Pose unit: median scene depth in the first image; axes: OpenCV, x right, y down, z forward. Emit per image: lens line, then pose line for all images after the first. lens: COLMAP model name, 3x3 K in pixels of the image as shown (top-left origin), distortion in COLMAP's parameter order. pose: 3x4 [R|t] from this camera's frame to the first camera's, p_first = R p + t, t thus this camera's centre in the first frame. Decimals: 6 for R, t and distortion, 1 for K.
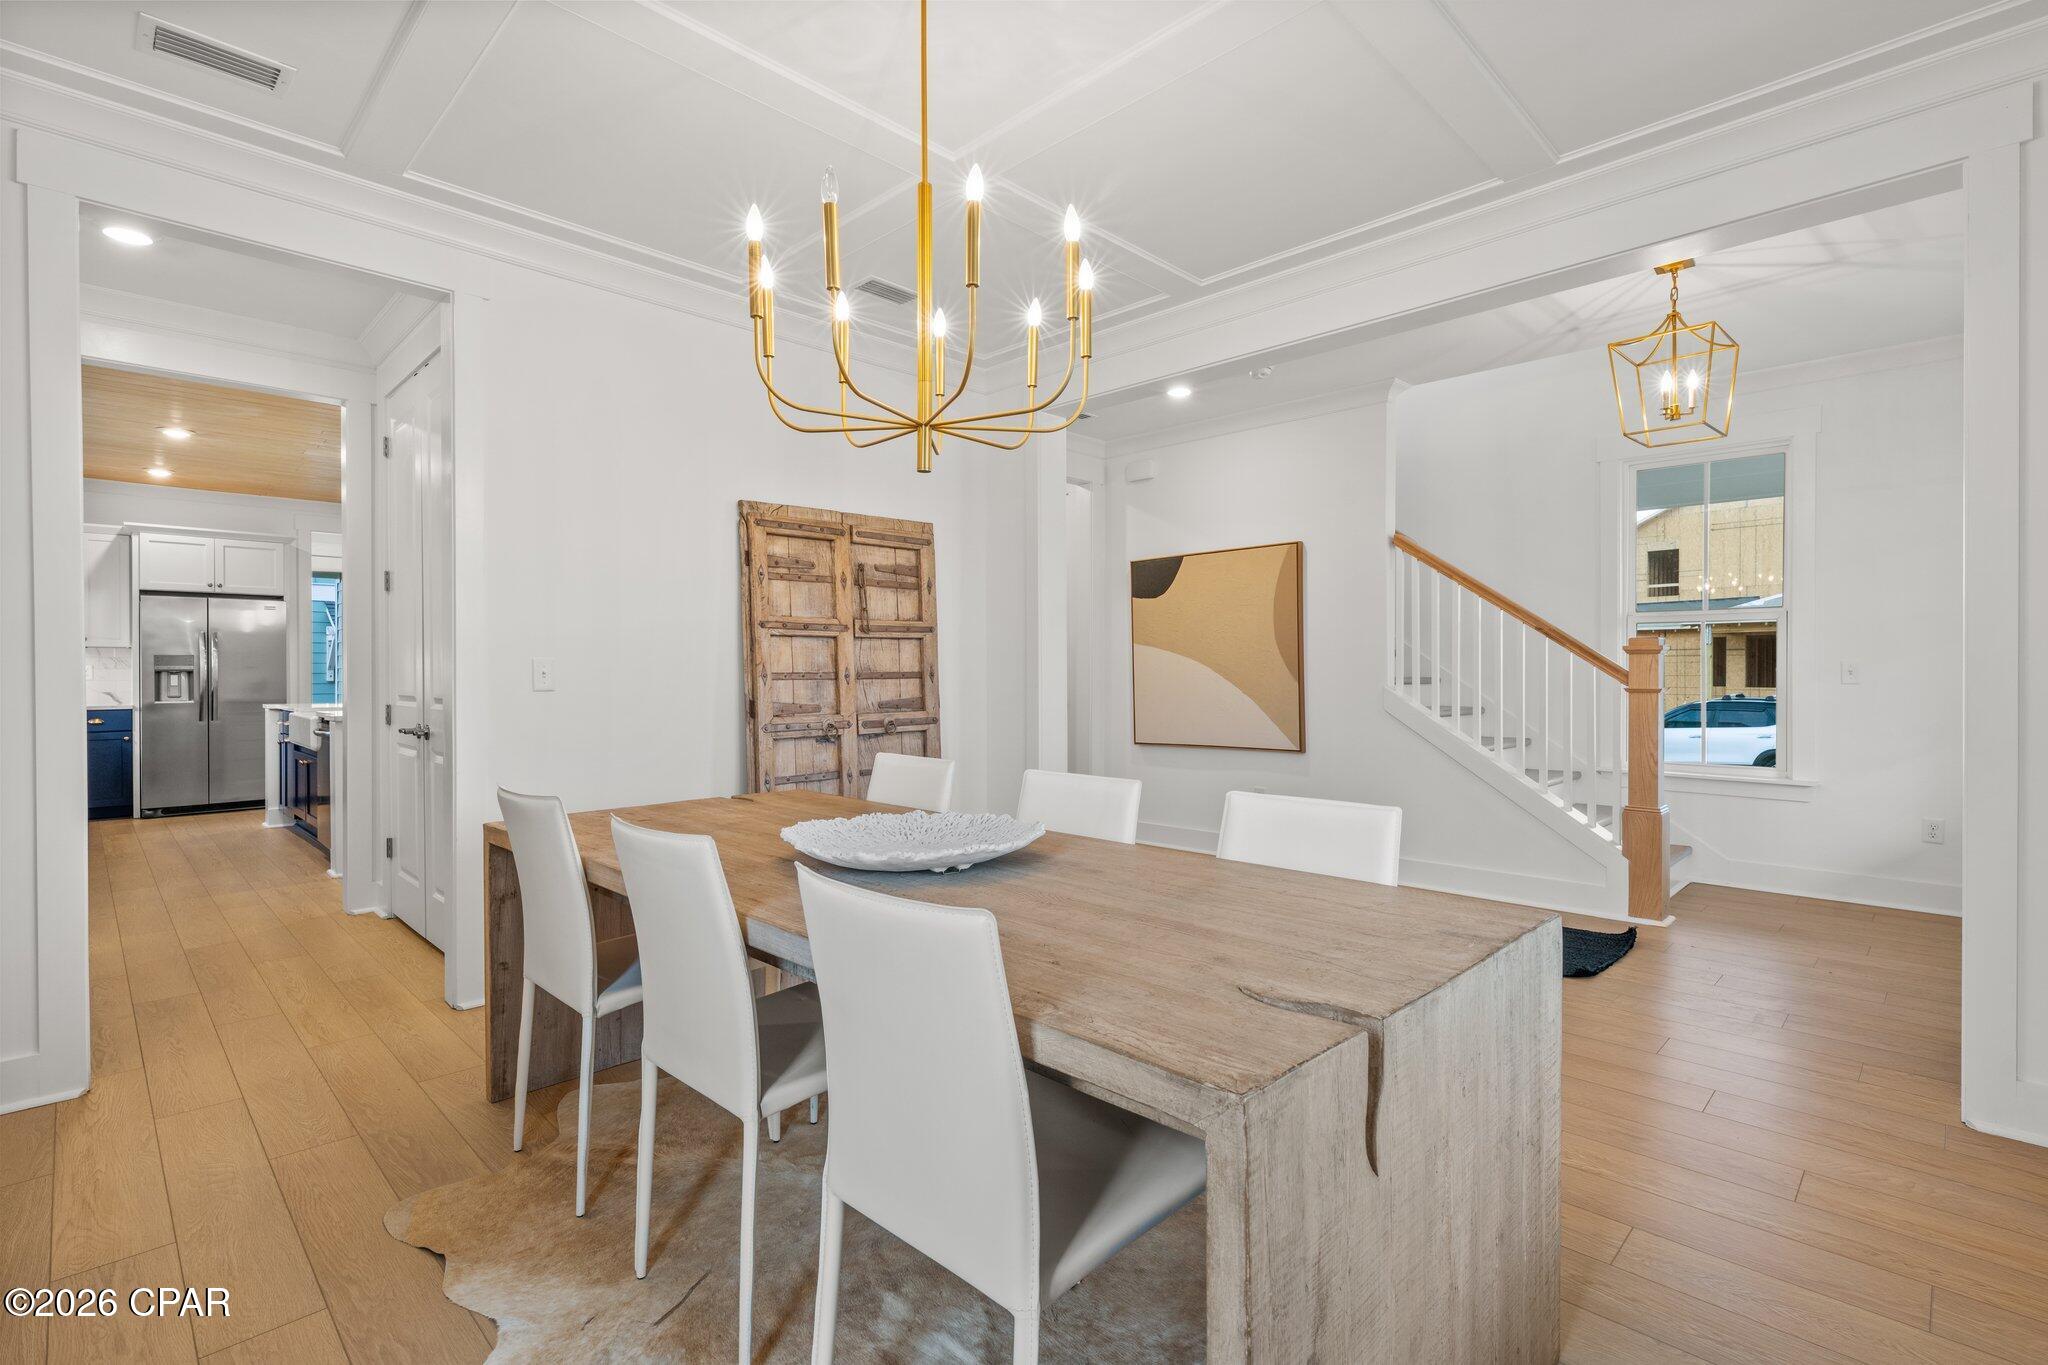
lens RADIAL K [[947.7, 0, 1031.2], [0, 947.7, 673.9], [0, 0, 1]] dist [0.002317, 0.000273]
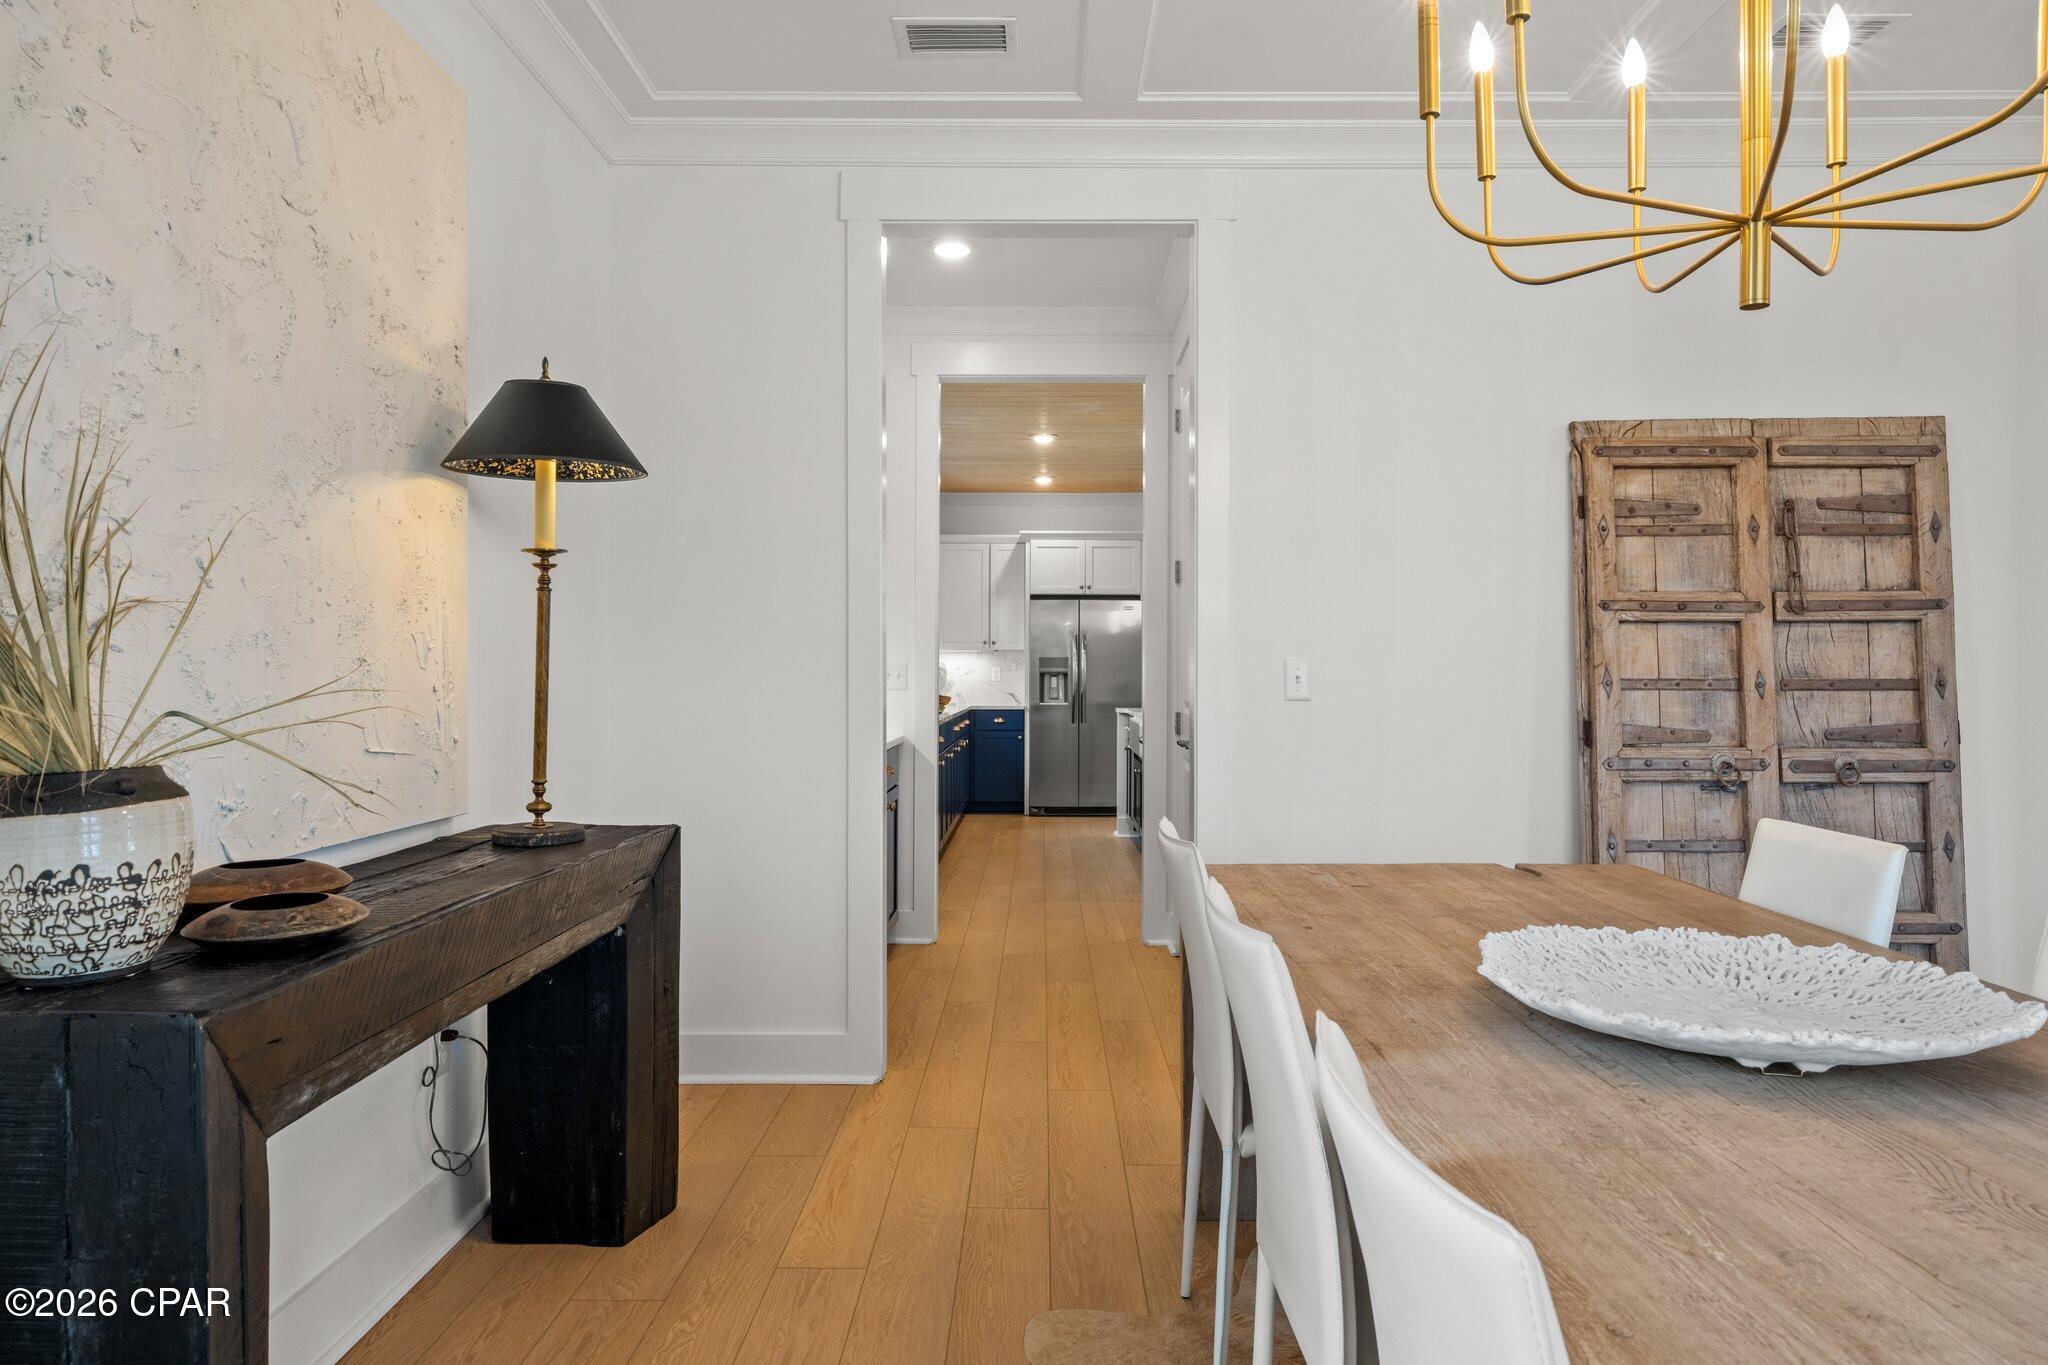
lens RADIAL K [[1235.0, 0, 1023.8], [0, 1235.0, 656.7], [0, 0, 1]] dist [0.007124, -0.002948]
pose [[0.694652, -0.006159, -0.719320, 0.048574], [-0.006571, 0.999867, -0.014907, -0.001001], [0.719316, 0.015082, 0.694519, 0.102874]]
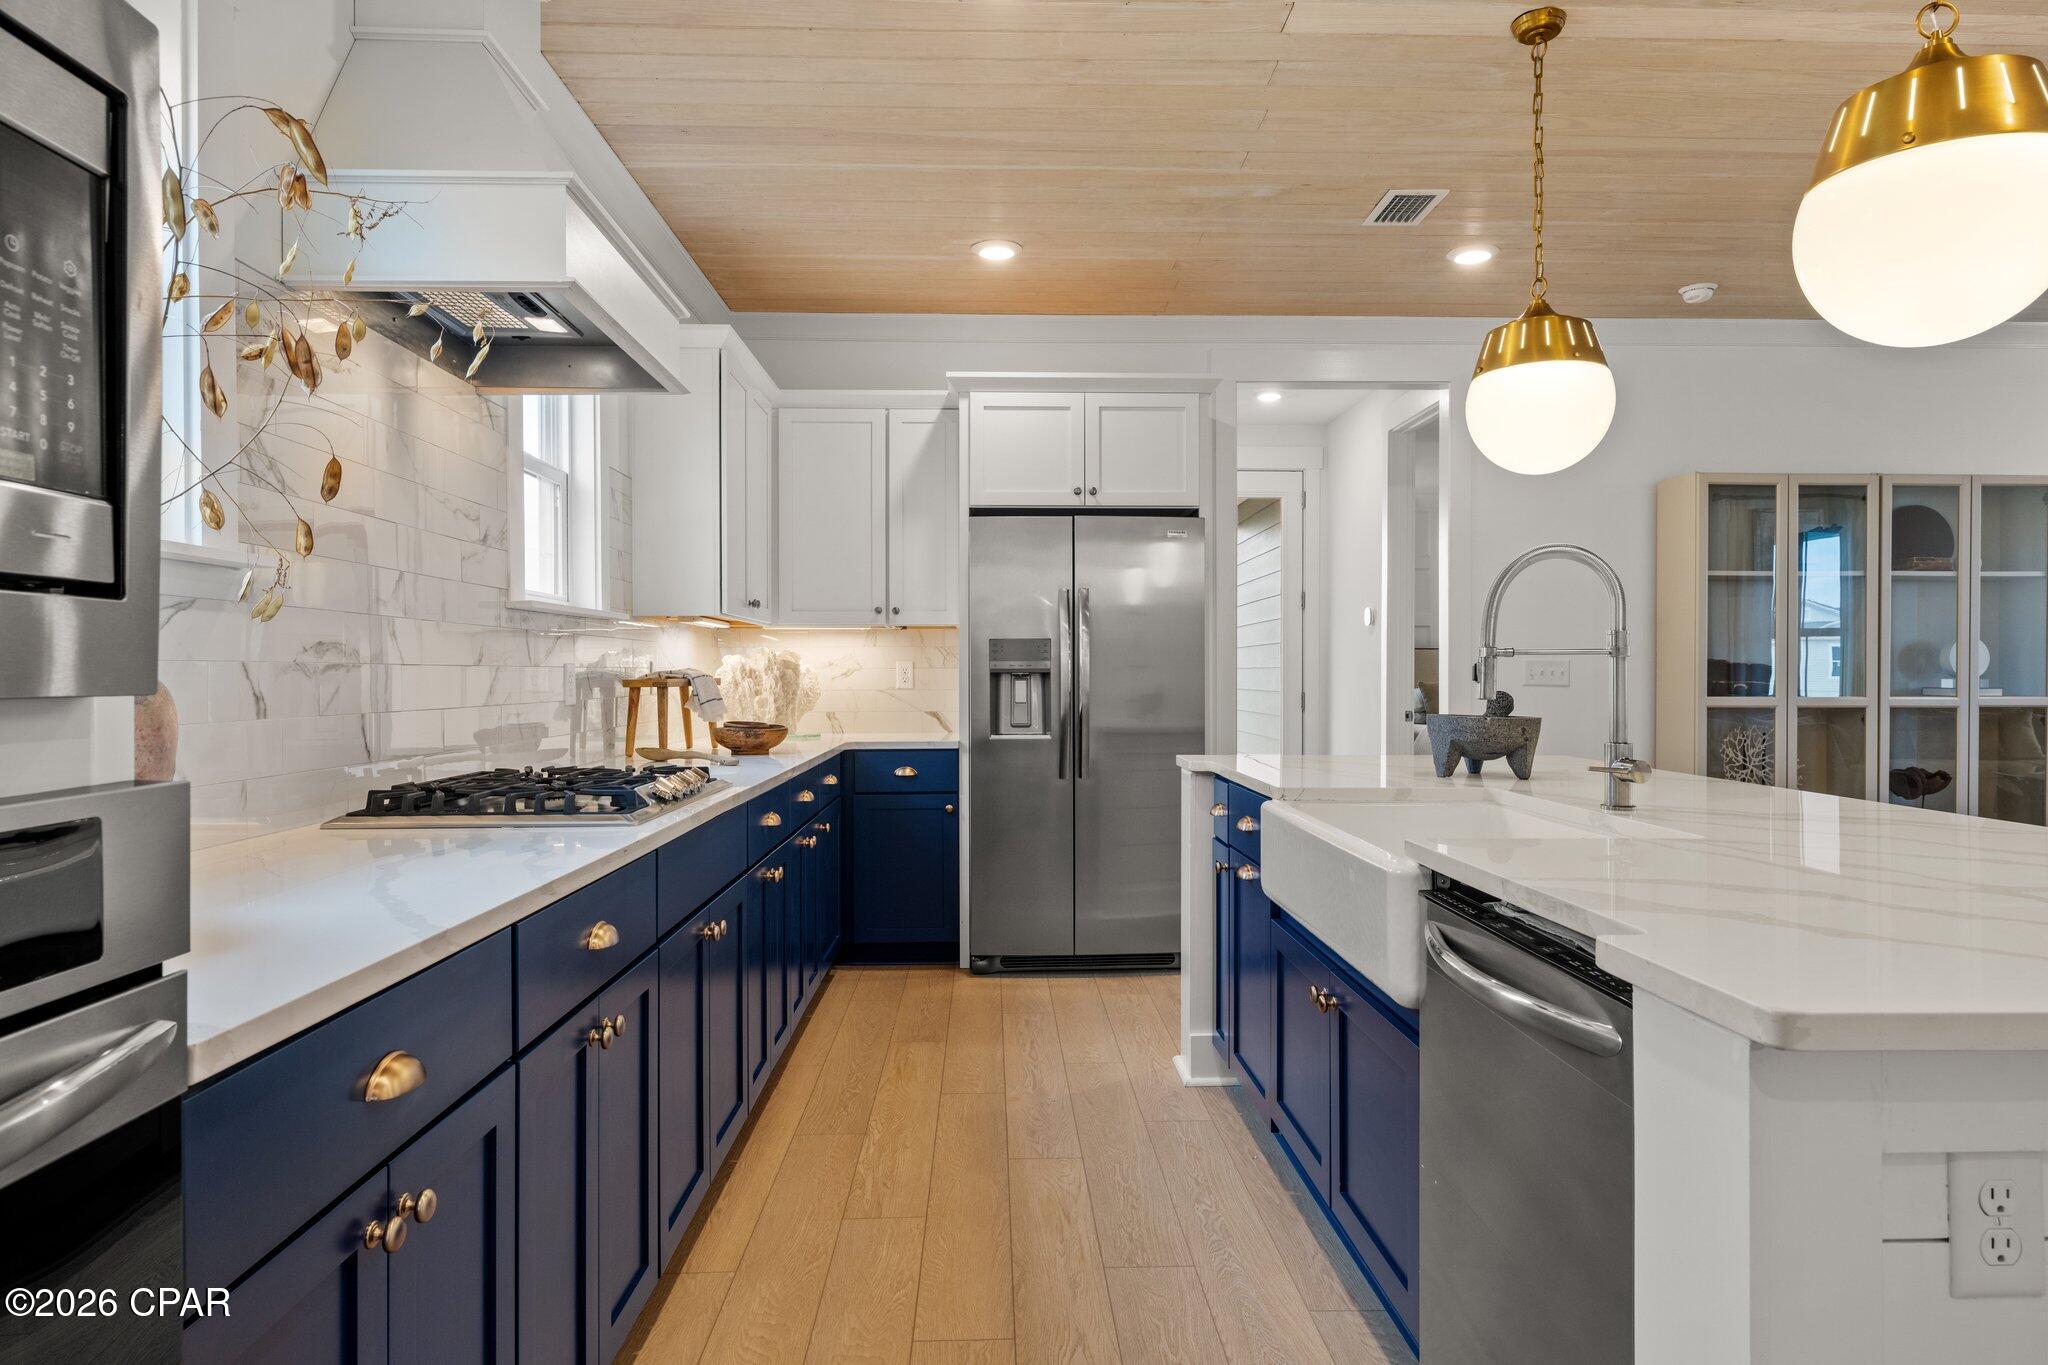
lens RADIAL K [[1235.0, 0, 1024.0], [0, 1235.0, 679.0], [0, 0, 1]] dist [0.007124, -0.002948]
pose [[0.722856, -0.000193, -0.690999, -0.840530], [-0.000718, 0.999999, -0.001030, 0.002094], [0.690998, 0.001240, 0.722855, 0.984155]]
